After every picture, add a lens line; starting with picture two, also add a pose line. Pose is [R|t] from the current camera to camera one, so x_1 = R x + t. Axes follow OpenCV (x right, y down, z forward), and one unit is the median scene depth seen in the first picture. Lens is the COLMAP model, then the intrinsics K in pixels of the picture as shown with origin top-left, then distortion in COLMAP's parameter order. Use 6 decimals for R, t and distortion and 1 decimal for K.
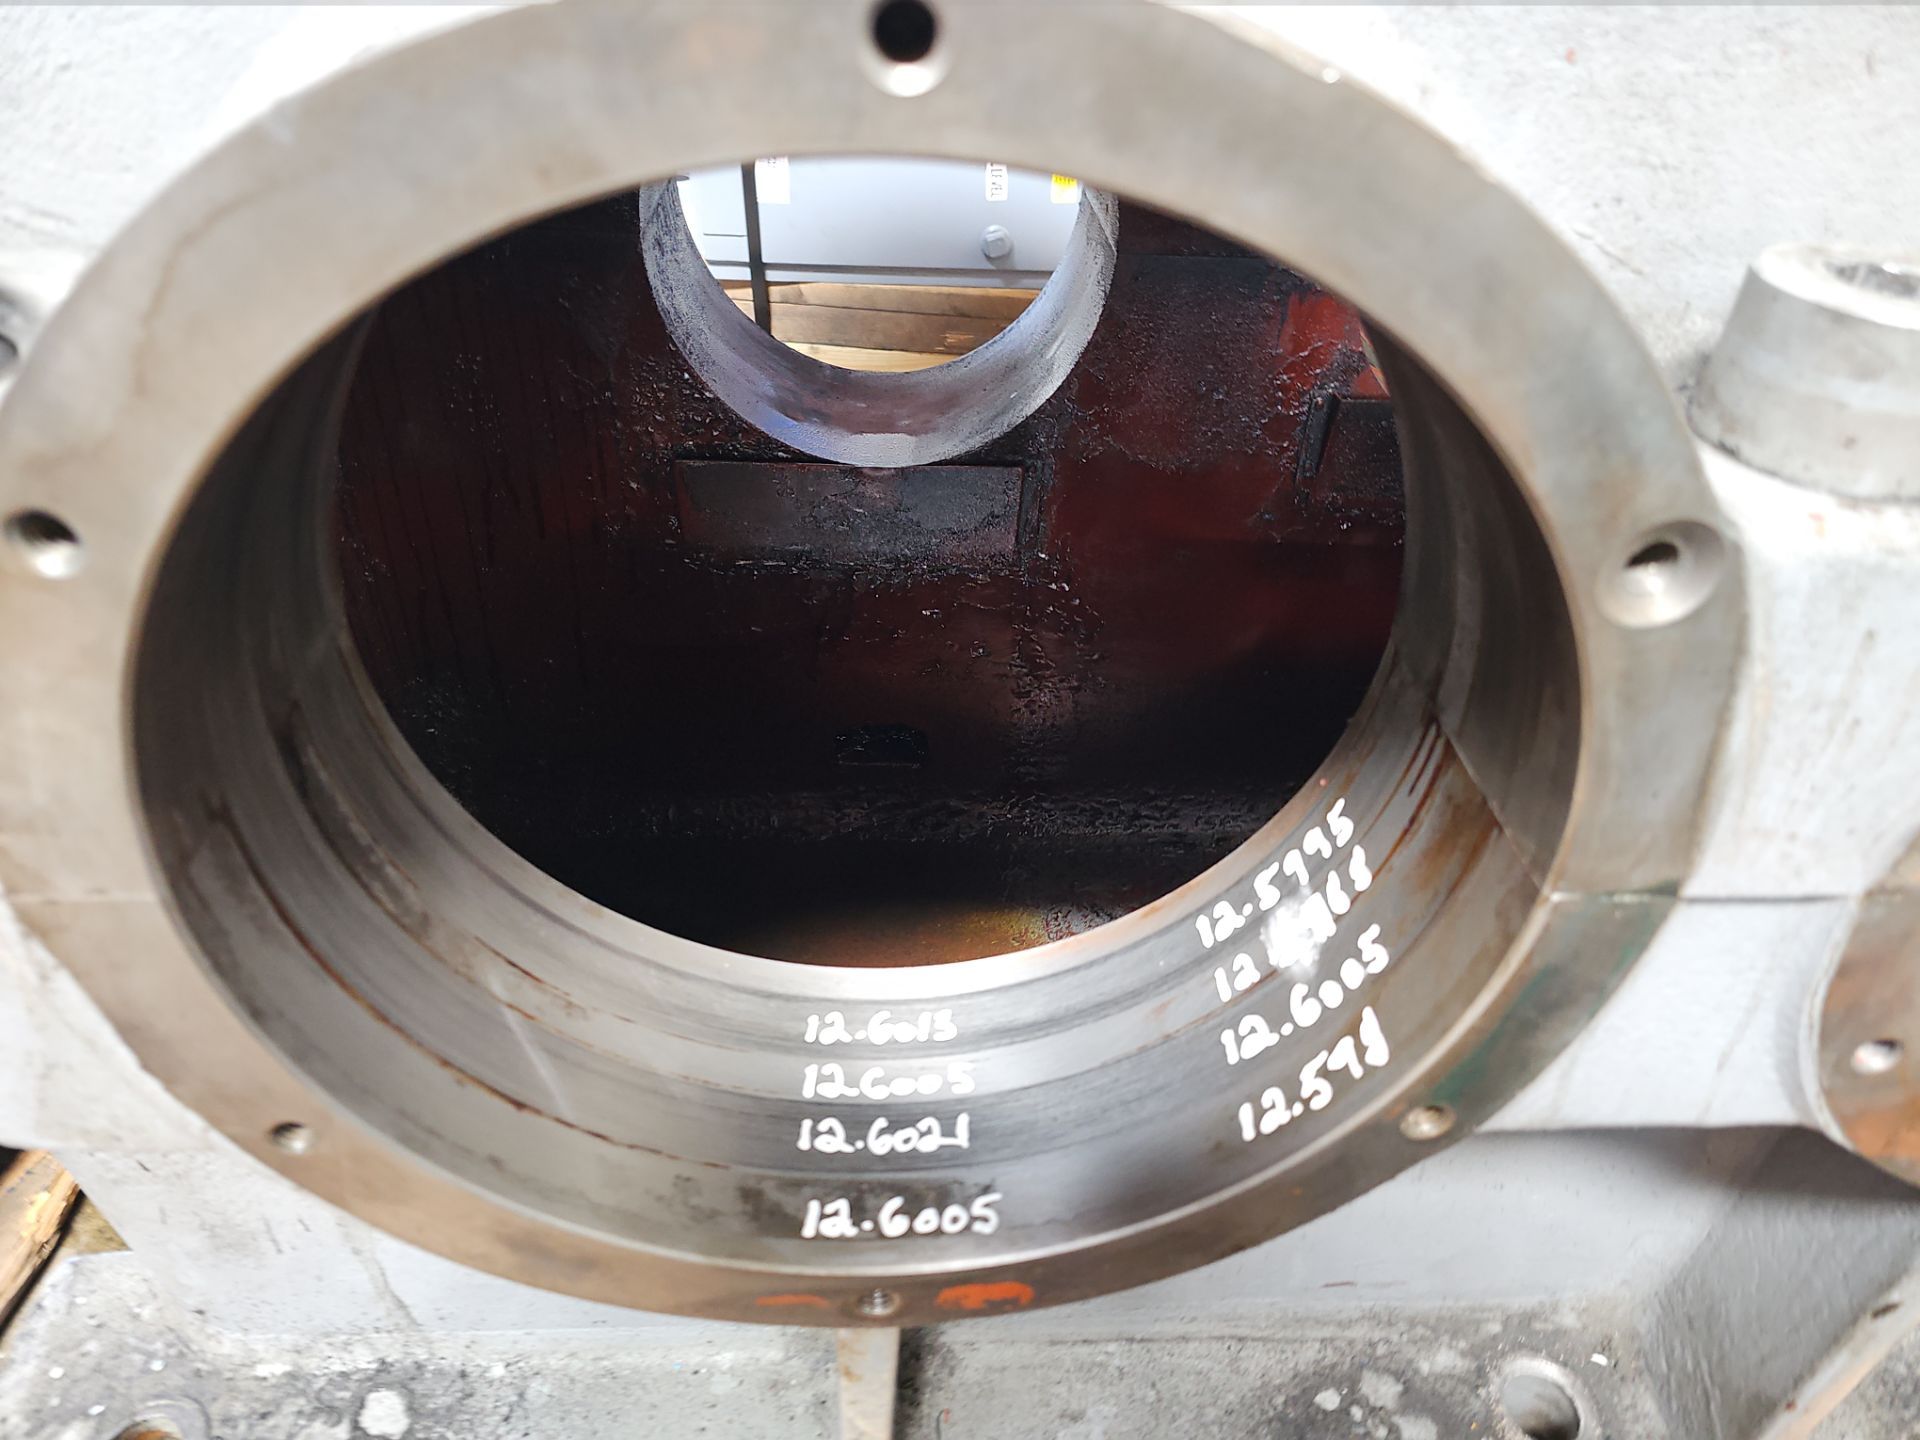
lens RADIAL K [[1303.4, 0, 959.7], [0, 1303.4, 722.7], [0, 0, 1]] dist [0.027534, -0.025646]
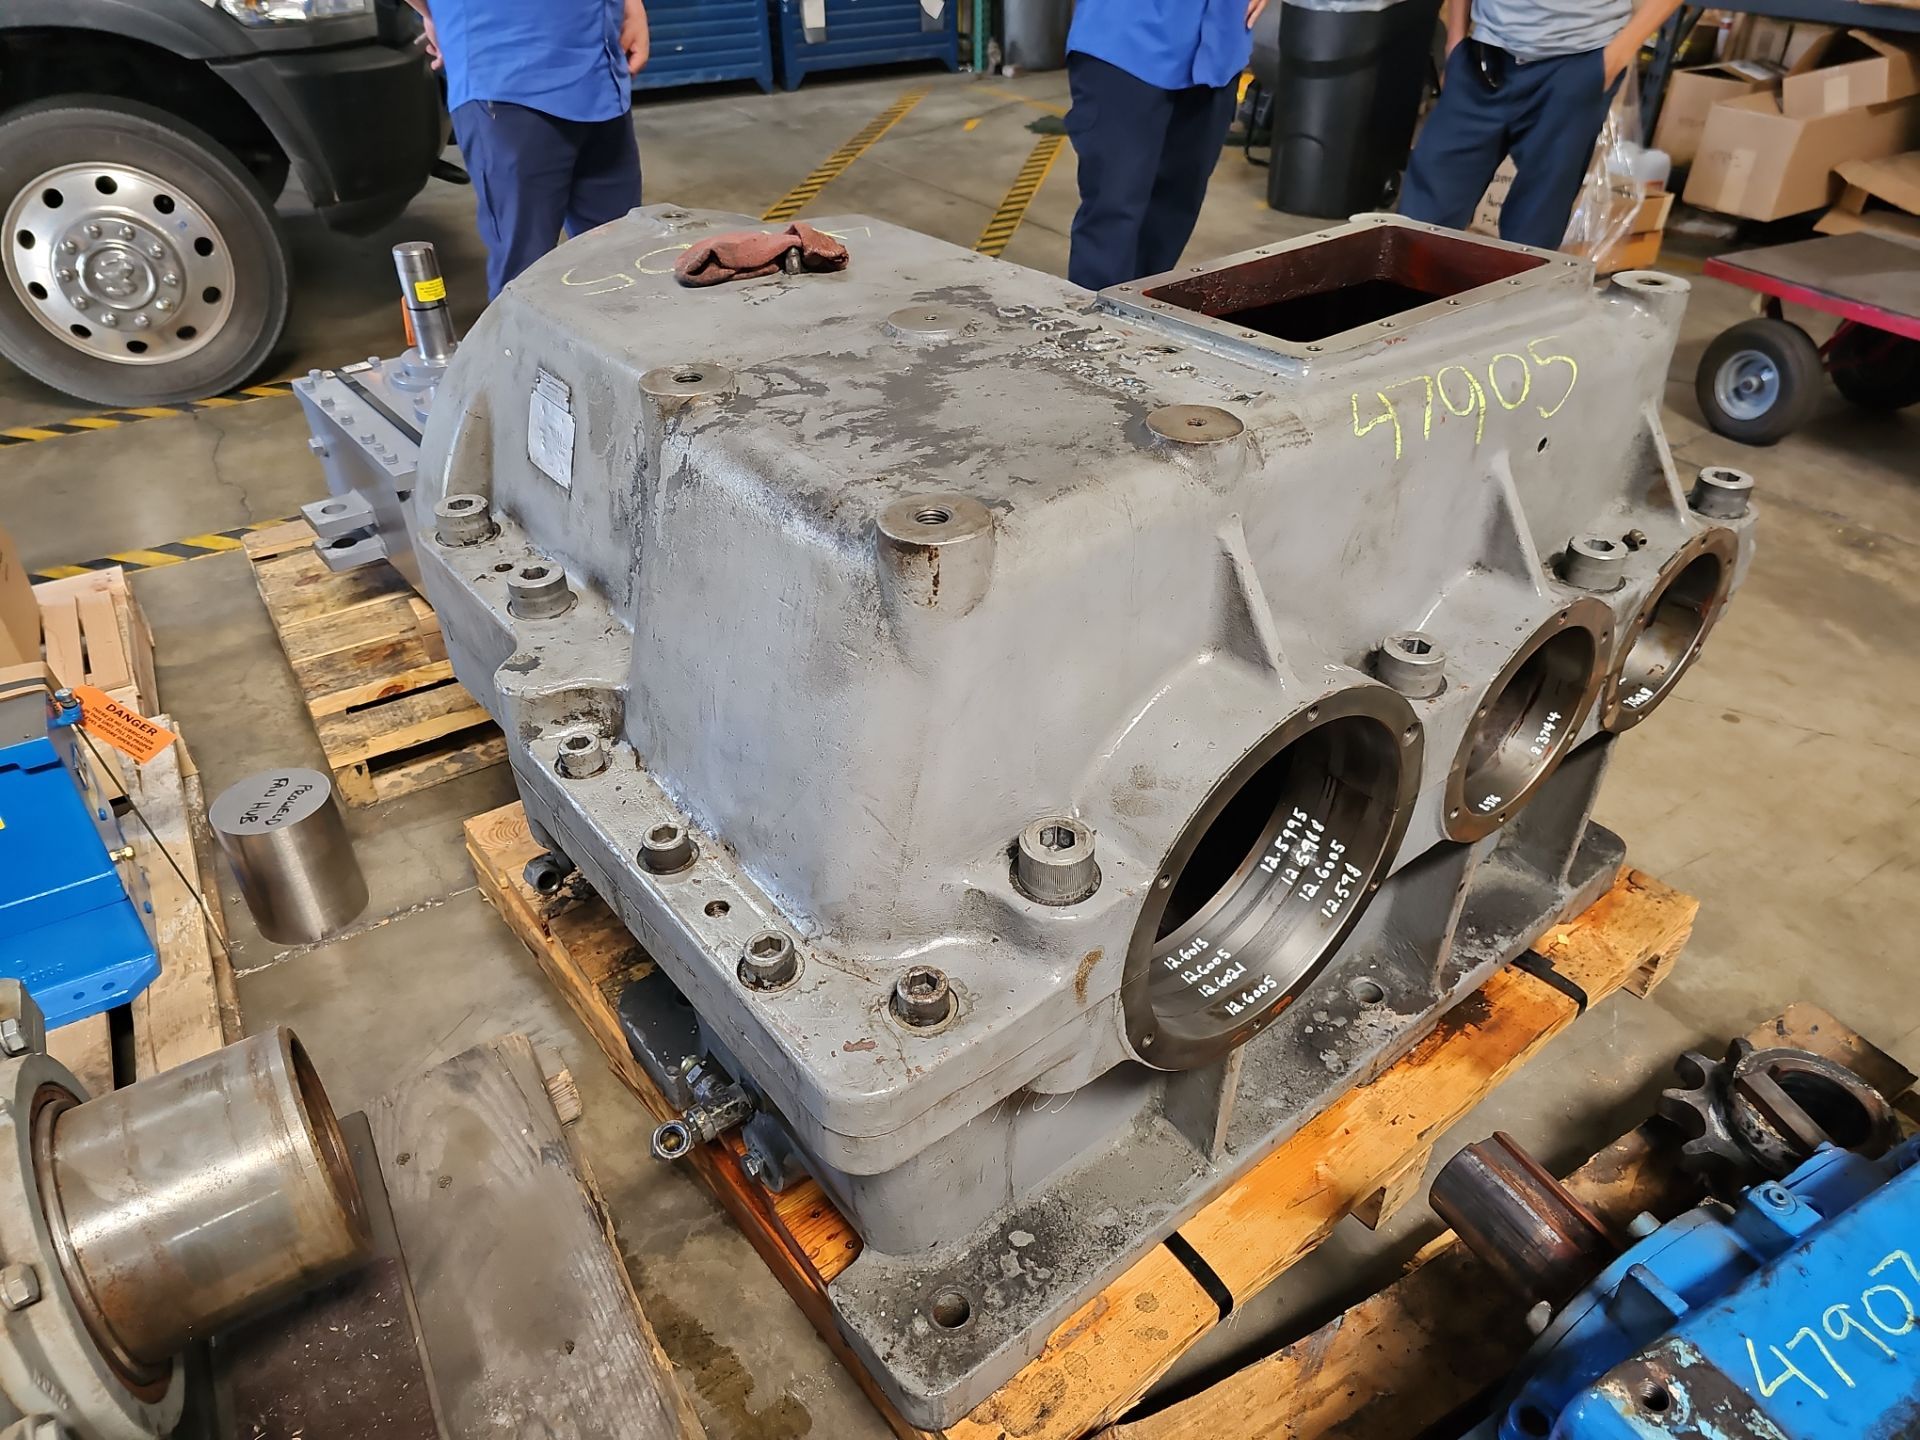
lens RADIAL K [[1303.4, 0, 962.4], [0, 1303.4, 719.9], [0, 0, 1]] dist [0.027534, -0.025646]
pose [[0.810635, -0.377536, 0.447591, -1.774711], [0.384525, 0.919699, 0.079336, -0.732223], [-0.441601, 0.107798, 0.890712, -1.515428]]
